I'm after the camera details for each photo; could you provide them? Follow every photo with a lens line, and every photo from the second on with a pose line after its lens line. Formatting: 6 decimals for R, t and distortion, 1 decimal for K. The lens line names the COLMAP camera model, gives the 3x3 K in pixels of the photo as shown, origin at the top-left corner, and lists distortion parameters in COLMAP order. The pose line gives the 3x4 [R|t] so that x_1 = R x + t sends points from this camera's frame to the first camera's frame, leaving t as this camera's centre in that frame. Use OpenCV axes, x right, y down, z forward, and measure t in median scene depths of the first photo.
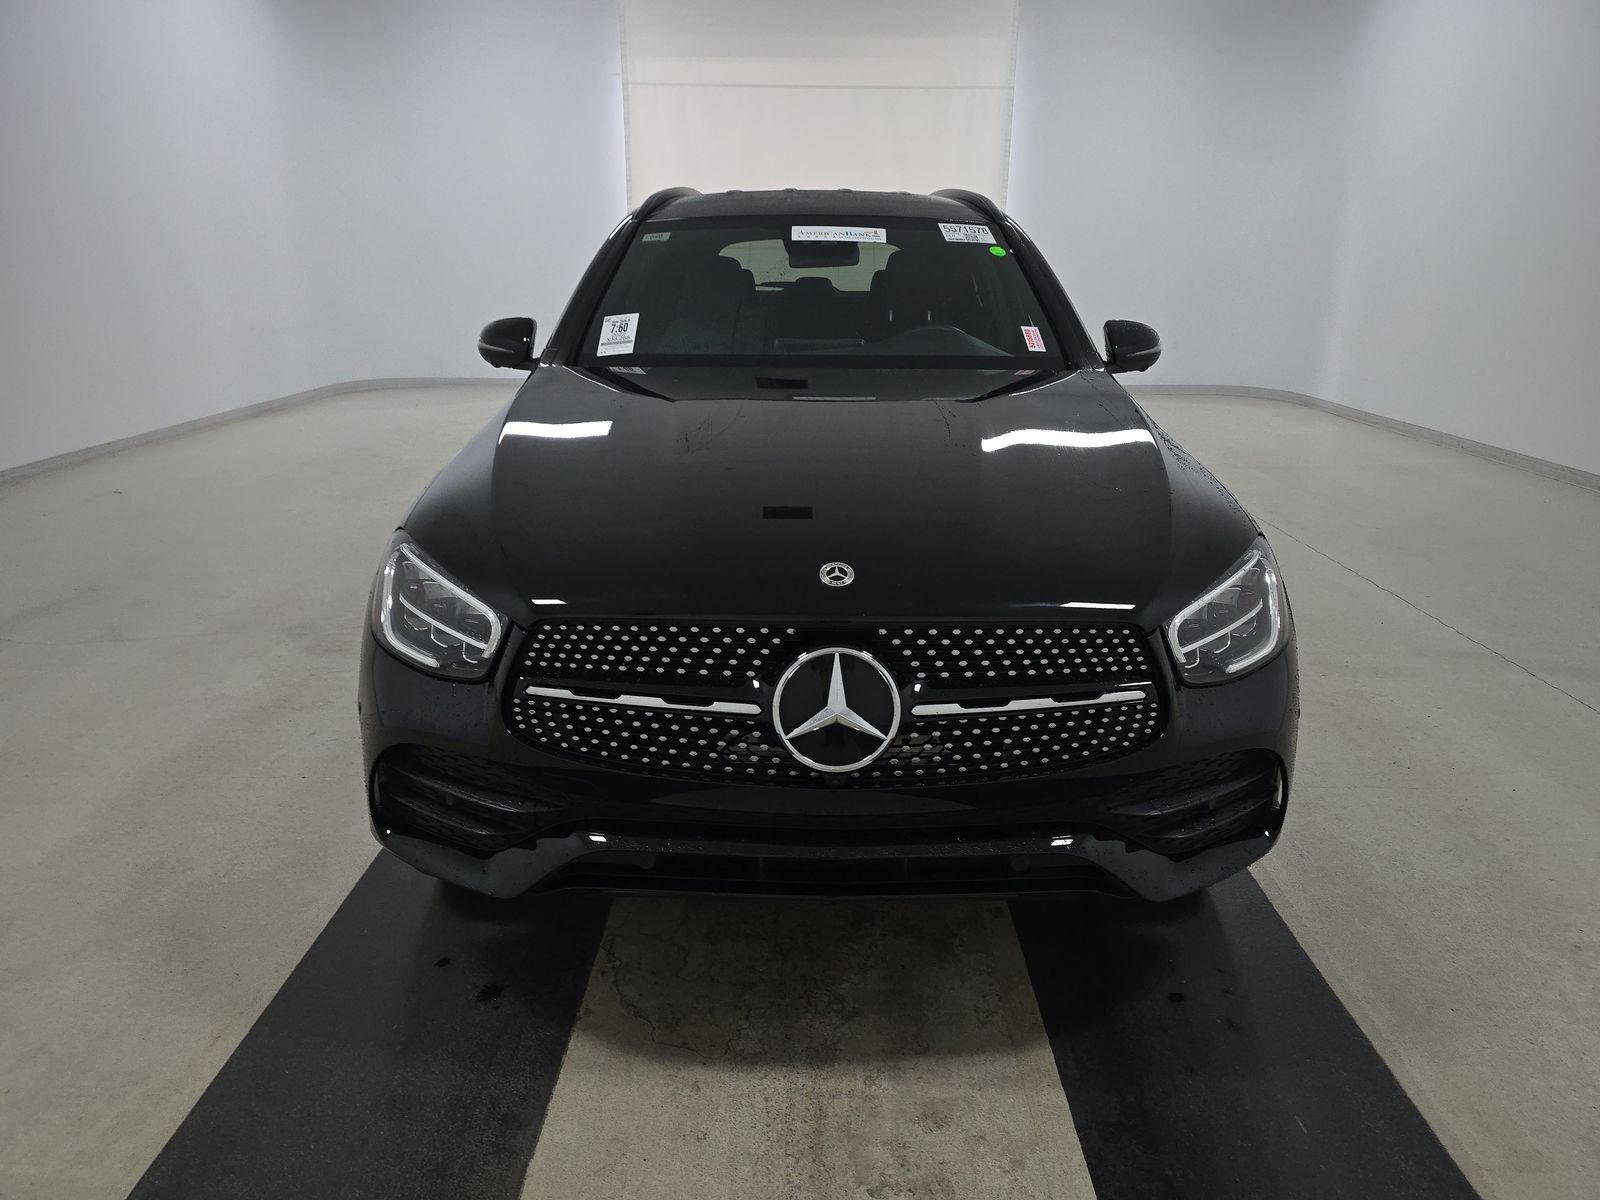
lens RADIAL K [[1065.8, 0, 800.0], [0, 1065.8, 600.0], [0, 0, 1]] dist [0.061063, -0.055482]
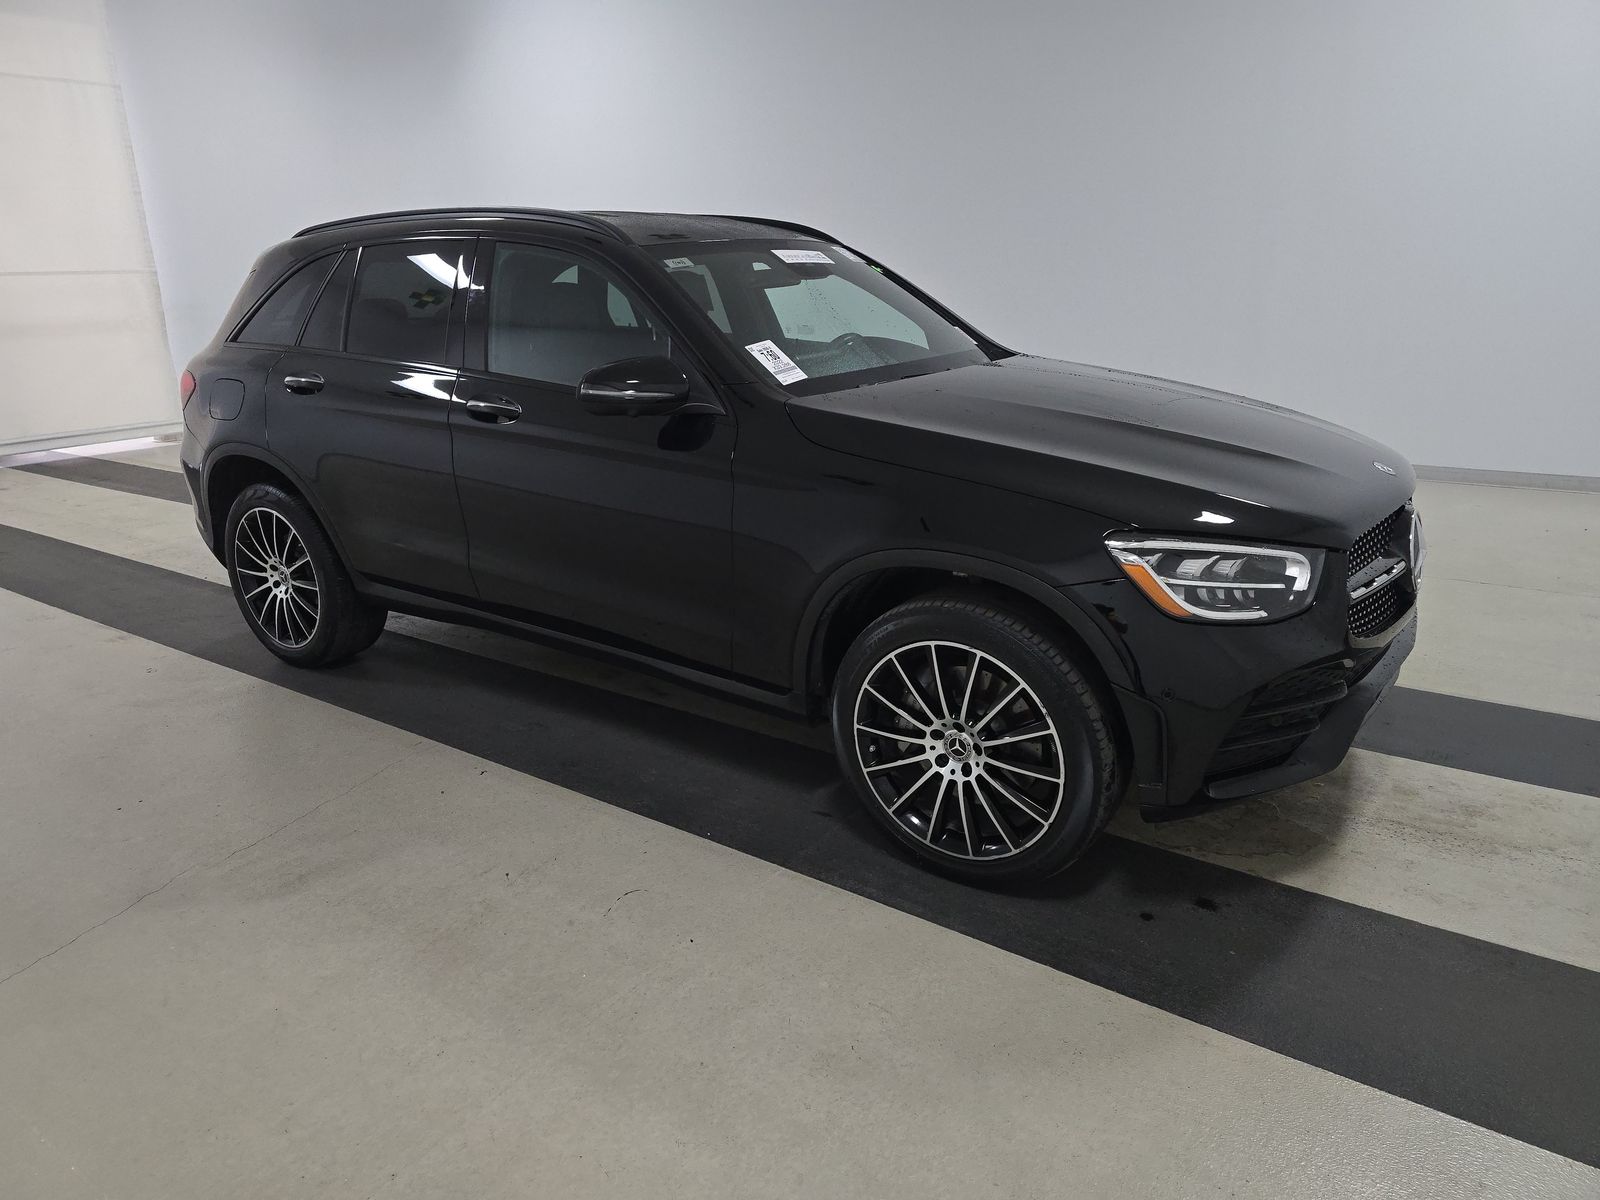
lens RADIAL K [[1065.8, 0, 800.0], [0, 1065.8, 600.0], [0, 0, 1]] dist [0.061063, -0.055482]
pose [[0.571198, -0.268256, 0.775740, -1.310220], [0.280187, 0.952044, 0.122914, -0.207900], [-0.771511, 0.147143, 0.618967, 0.549611]]
